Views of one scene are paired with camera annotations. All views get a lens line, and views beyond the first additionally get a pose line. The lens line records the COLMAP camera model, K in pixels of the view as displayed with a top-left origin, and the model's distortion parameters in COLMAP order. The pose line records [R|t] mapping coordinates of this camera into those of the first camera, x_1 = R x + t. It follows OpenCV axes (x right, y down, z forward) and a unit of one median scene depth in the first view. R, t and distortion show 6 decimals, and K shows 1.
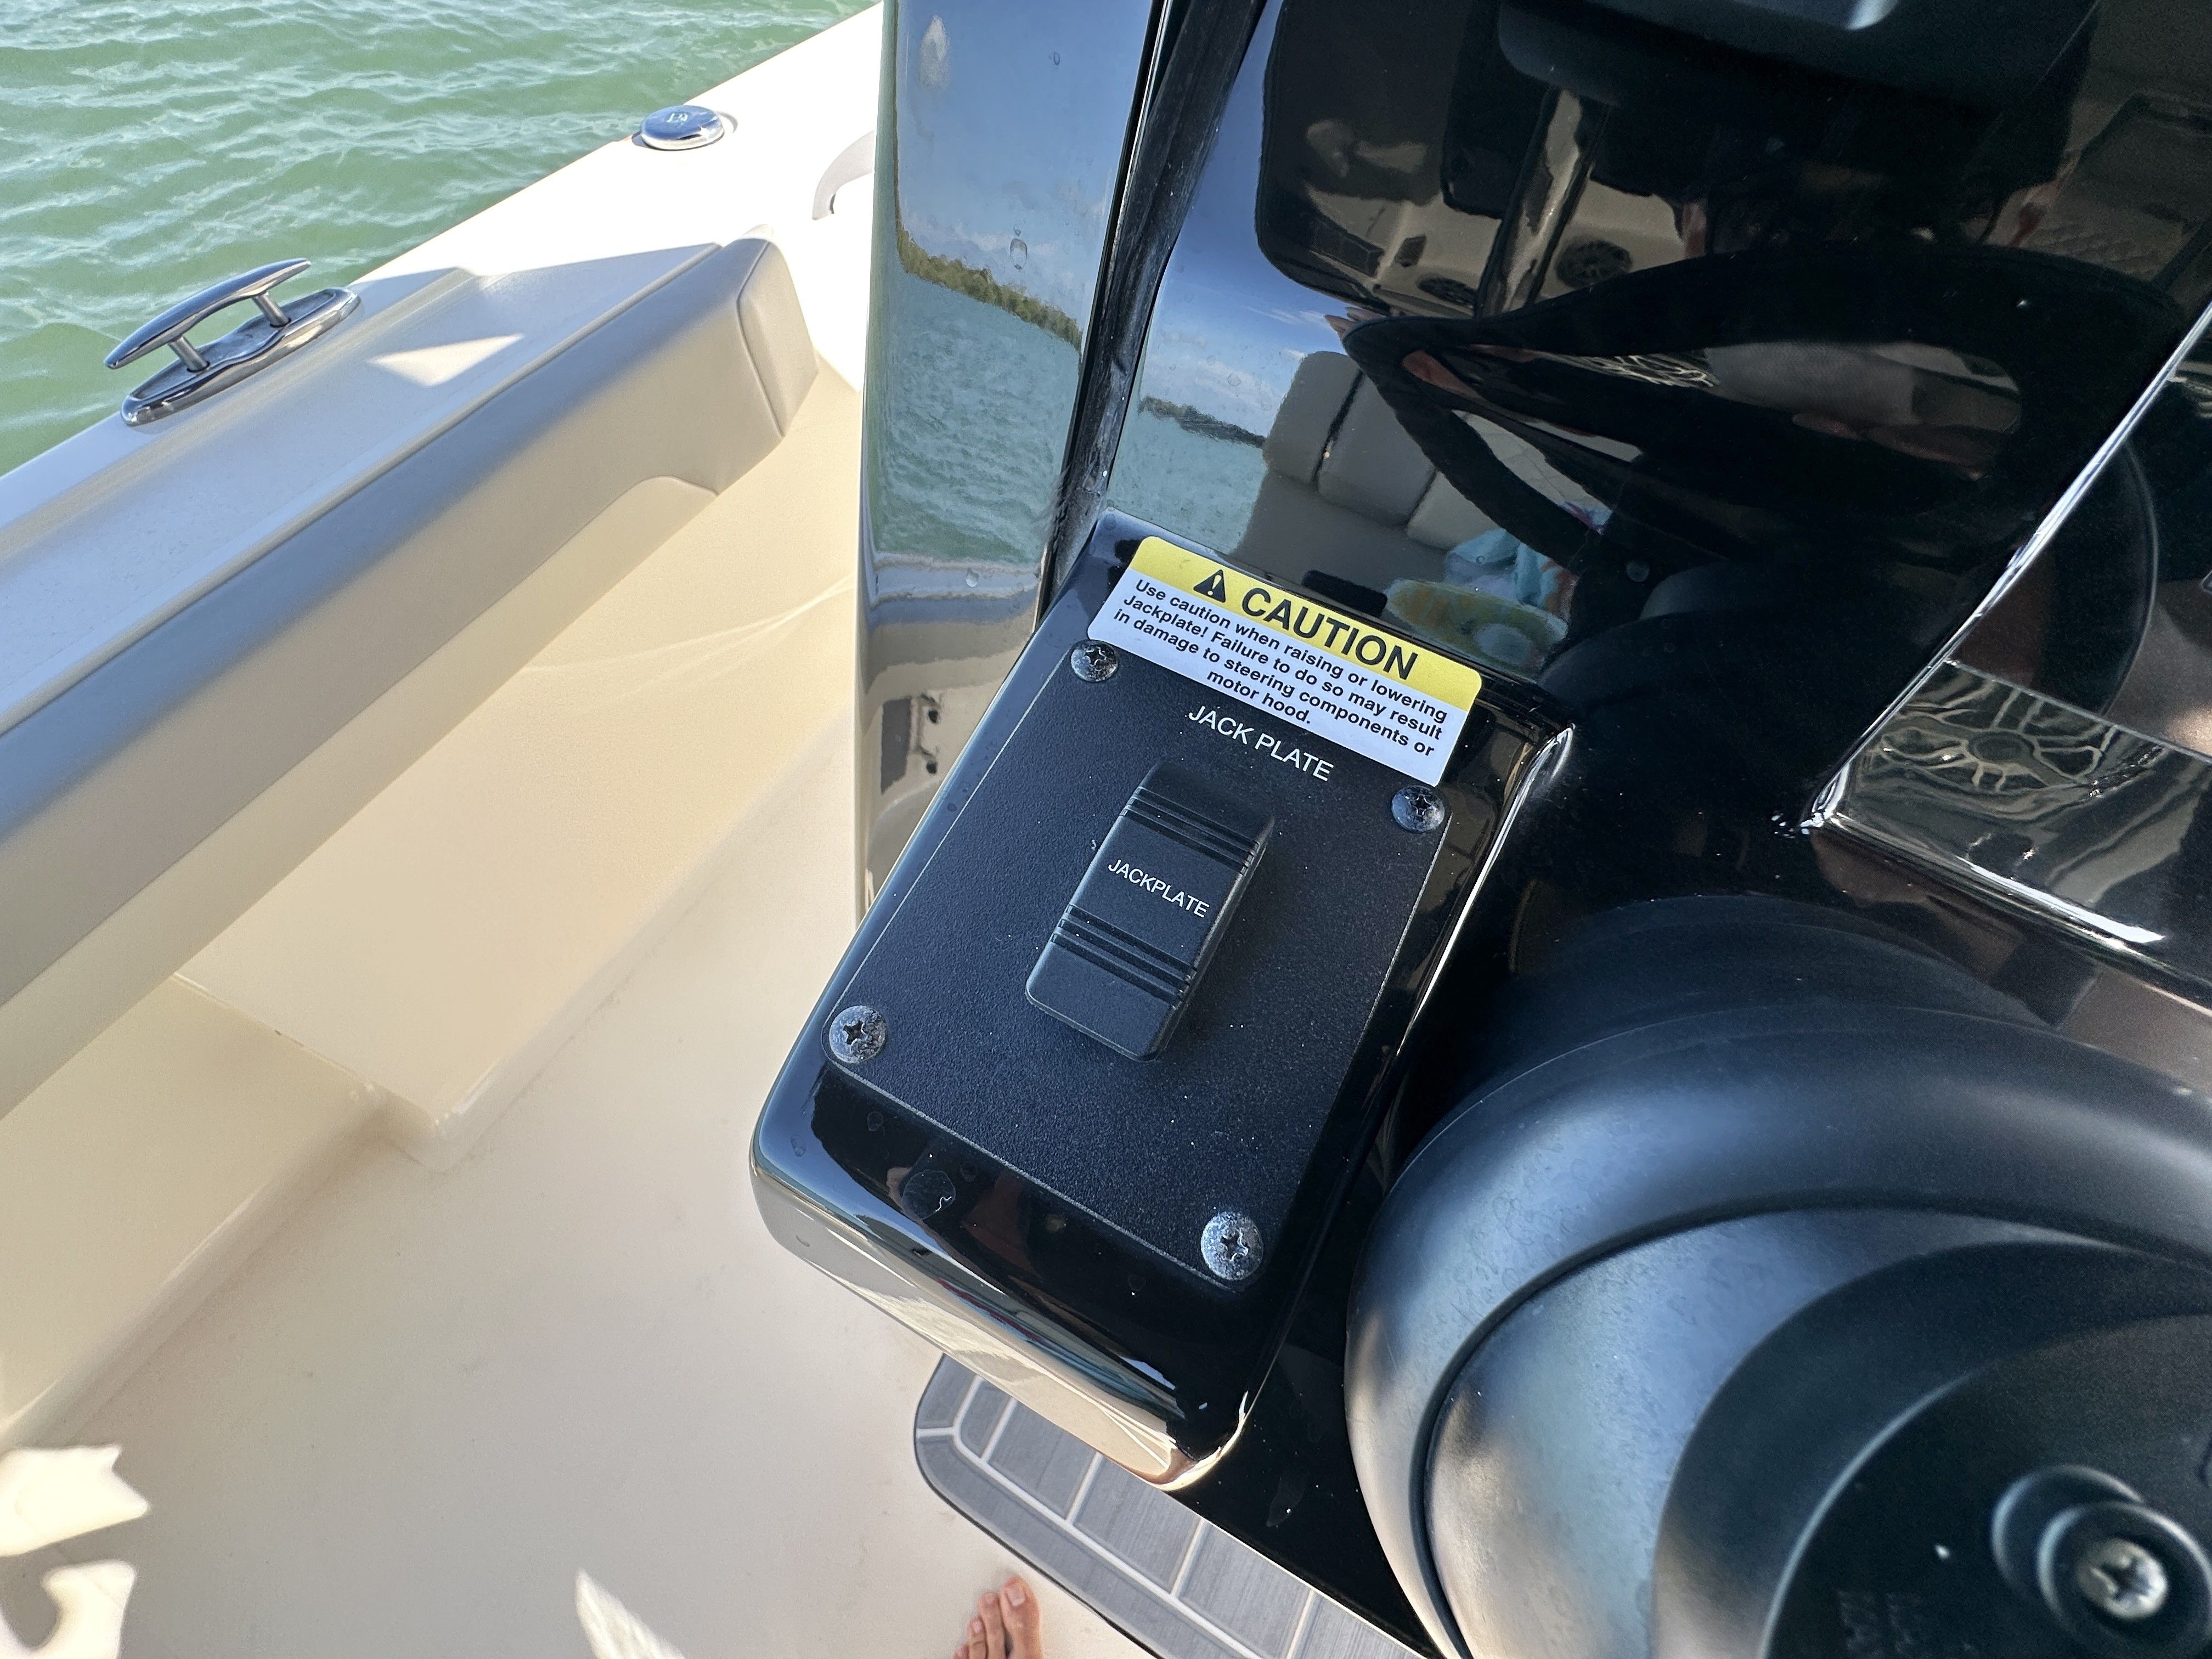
lens RADIAL K [[914.0, 0, 1140.9], [0, 914.0, 834.2], [0, 0, 1]] dist [-0.000270, -0.000118]
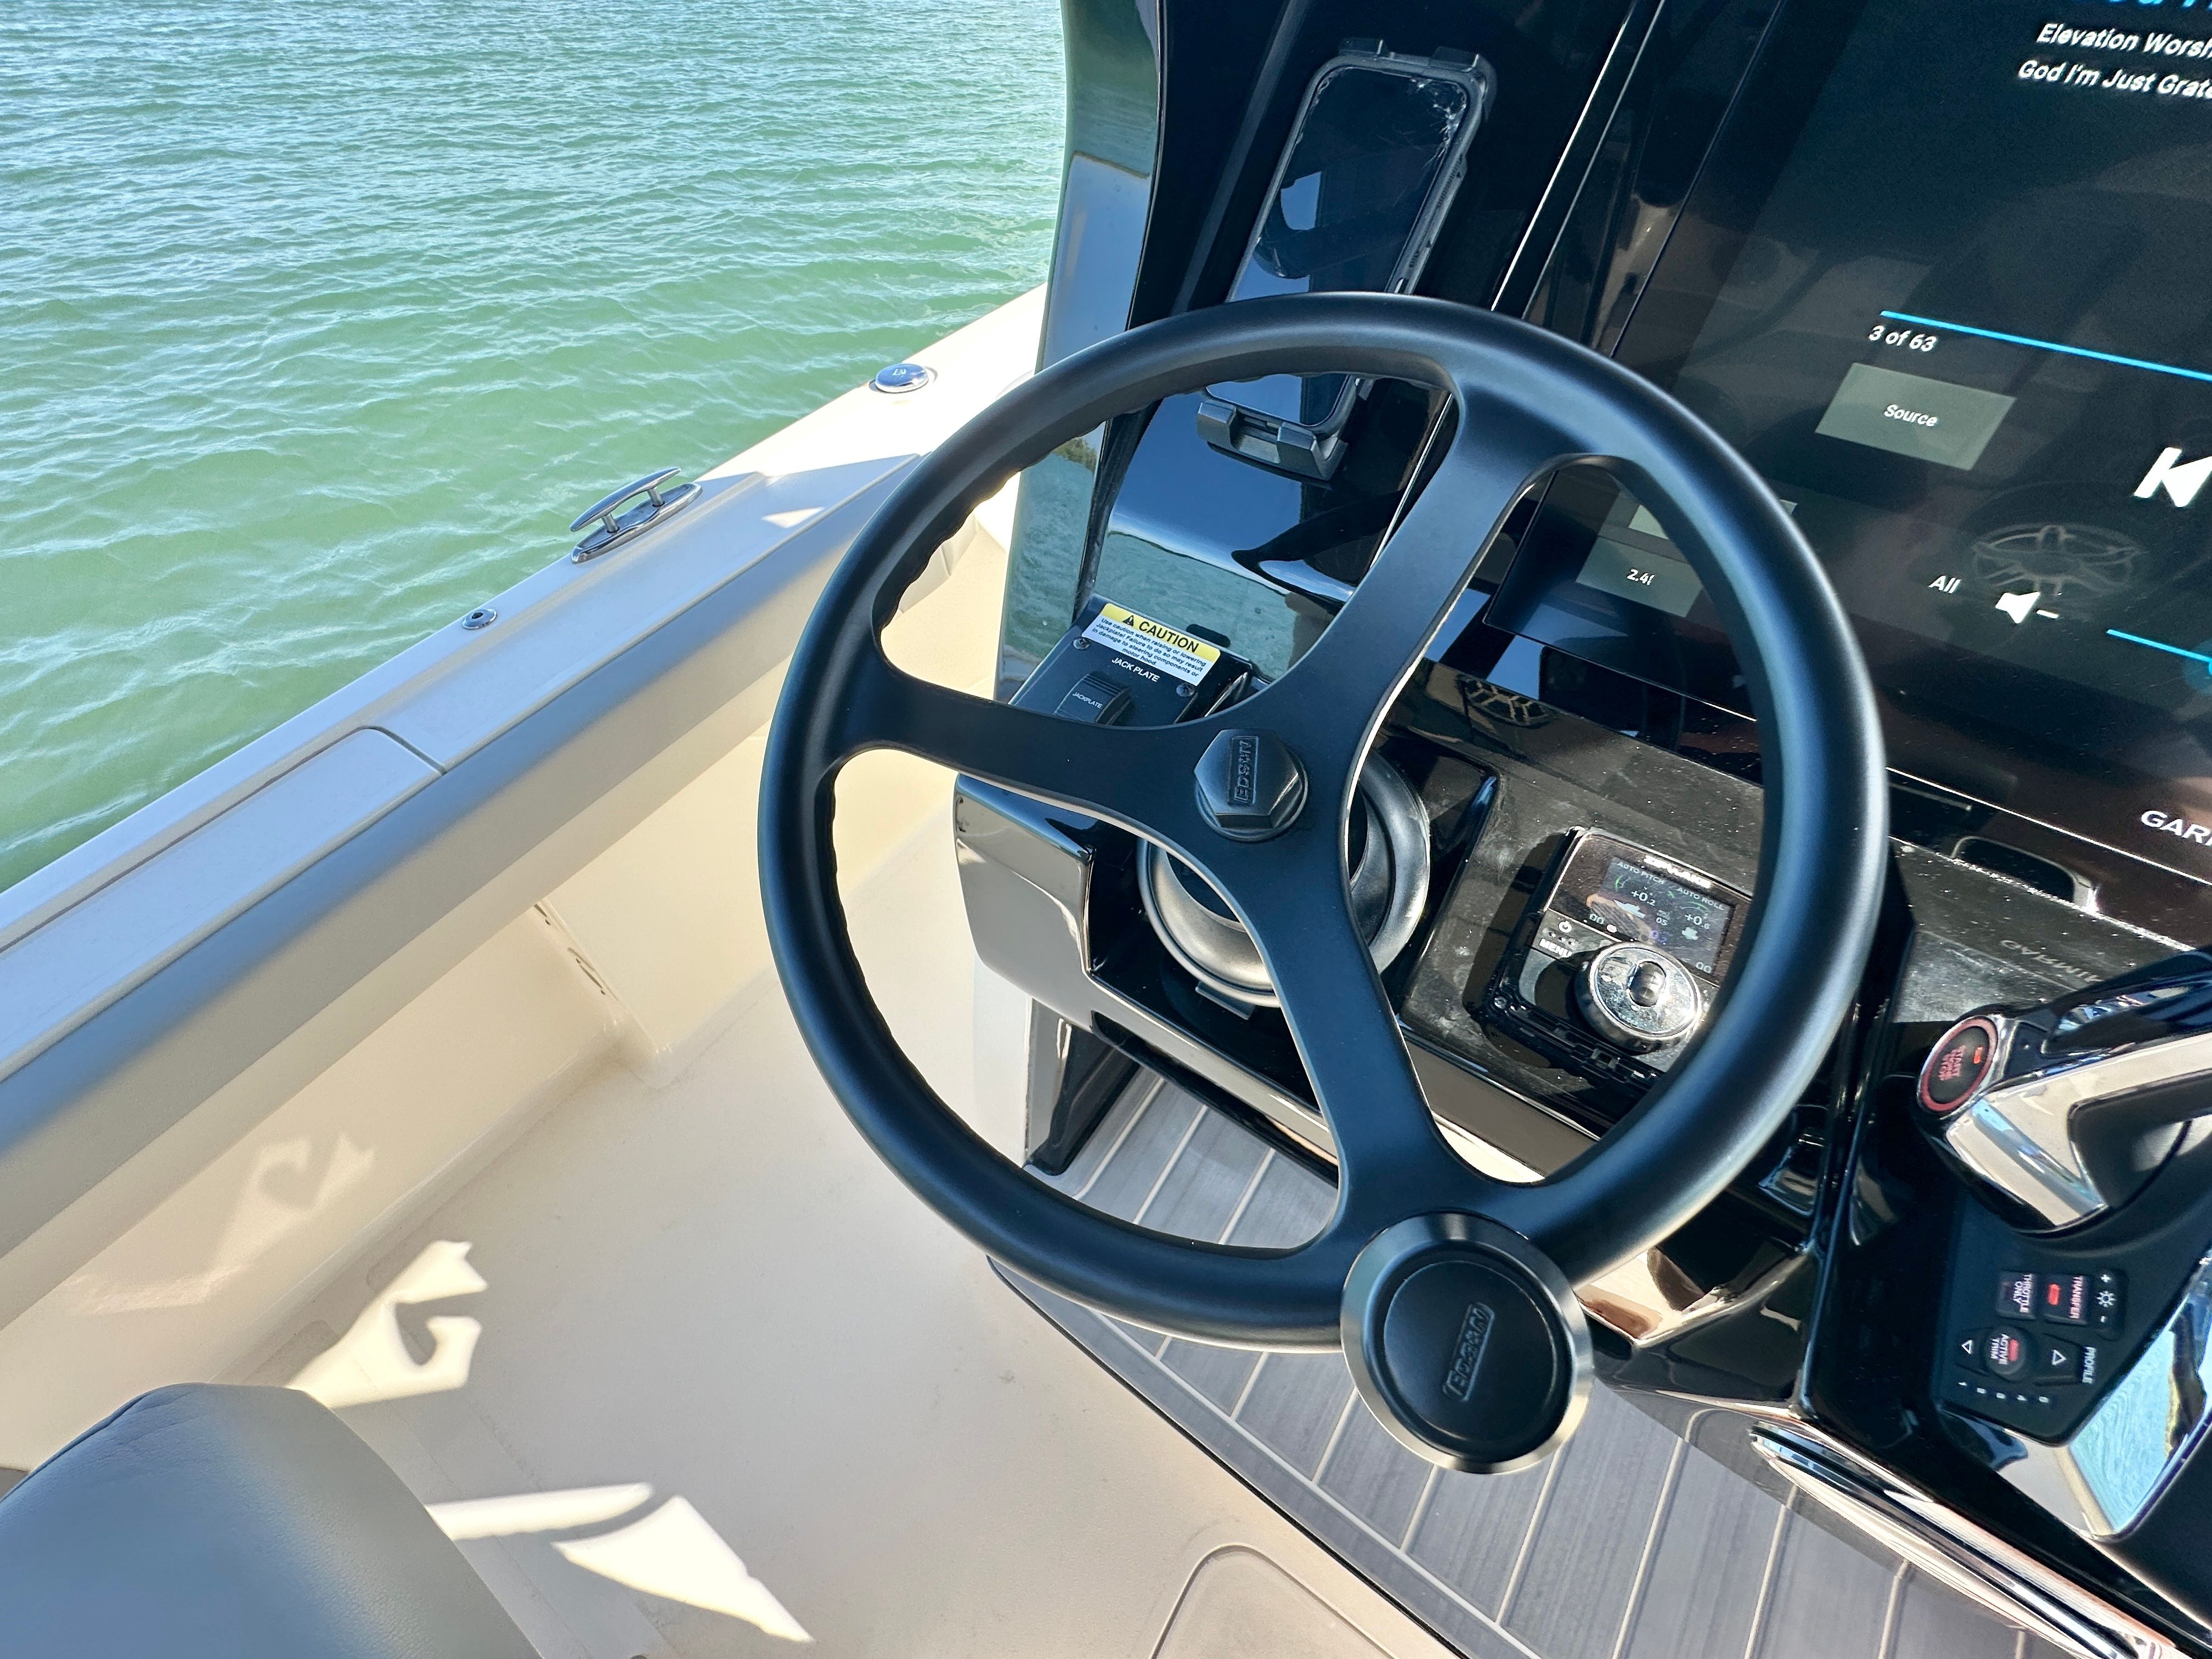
lens RADIAL K [[914.0, 0, 1140.9], [0, 914.0, 834.2], [0, 0, 1]] dist [-0.000270, -0.000118]
pose [[0.992265, 0.039771, -0.117590, 0.445393], [-0.055596, 0.989349, -0.134524, 0.700353], [0.110988, 0.140021, 0.983908, -1.536158]]
